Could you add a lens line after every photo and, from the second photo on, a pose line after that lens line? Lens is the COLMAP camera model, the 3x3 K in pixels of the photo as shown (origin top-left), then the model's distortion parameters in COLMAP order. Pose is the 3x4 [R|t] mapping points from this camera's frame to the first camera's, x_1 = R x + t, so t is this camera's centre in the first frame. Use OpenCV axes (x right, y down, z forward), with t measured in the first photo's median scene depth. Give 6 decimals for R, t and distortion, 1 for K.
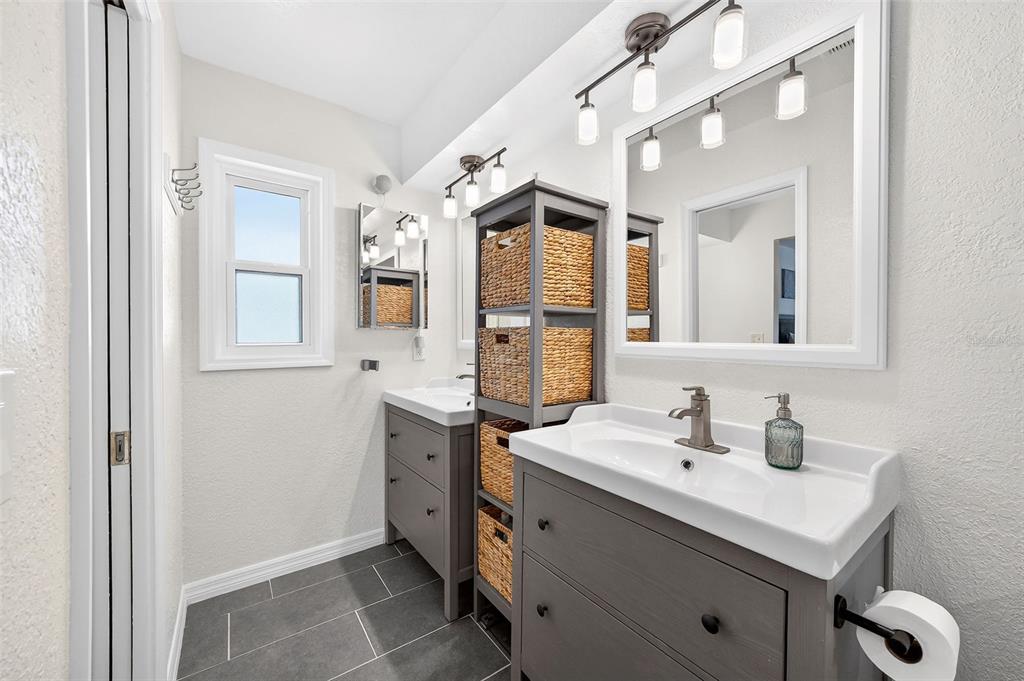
lens RADIAL K [[390.1, 0, 512.0], [0, 390.1, 340.5], [0, 0, 1]] dist [-0.000415, -0.000017]
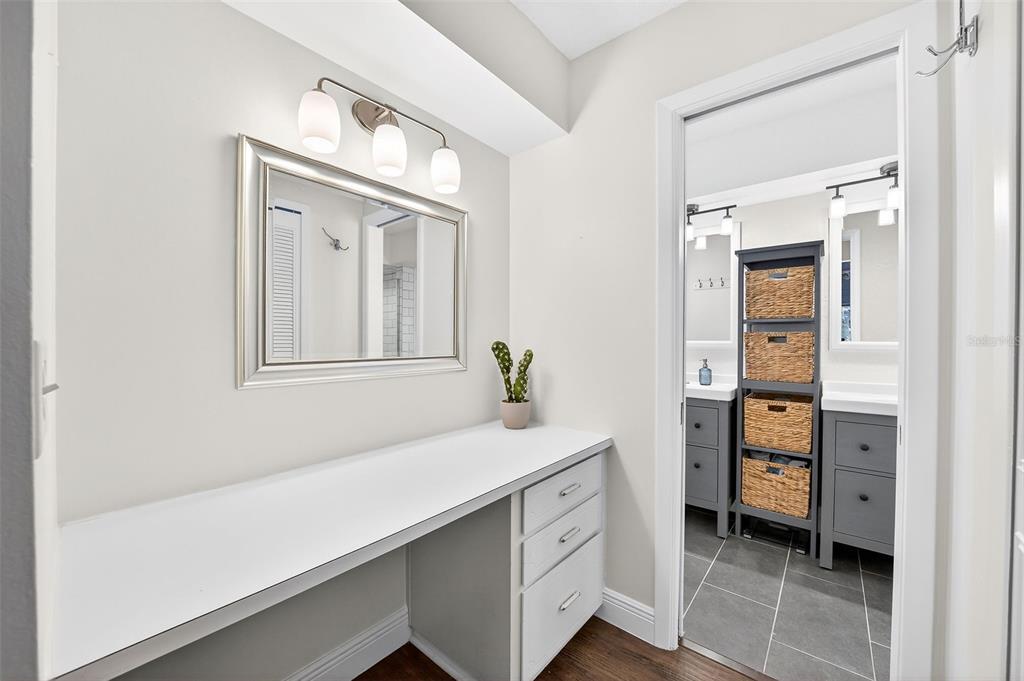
lens RADIAL K [[390.1, 0, 512.0], [0, 390.1, 340.5], [0, 0, 1]] dist [-0.000415, -0.000017]
pose [[0.968711, -0.009308, 0.248017, -1.327191], [0.009055, 0.999957, 0.002162, -0.013322], [-0.248026, 0.000151, 0.968753, -0.197856]]
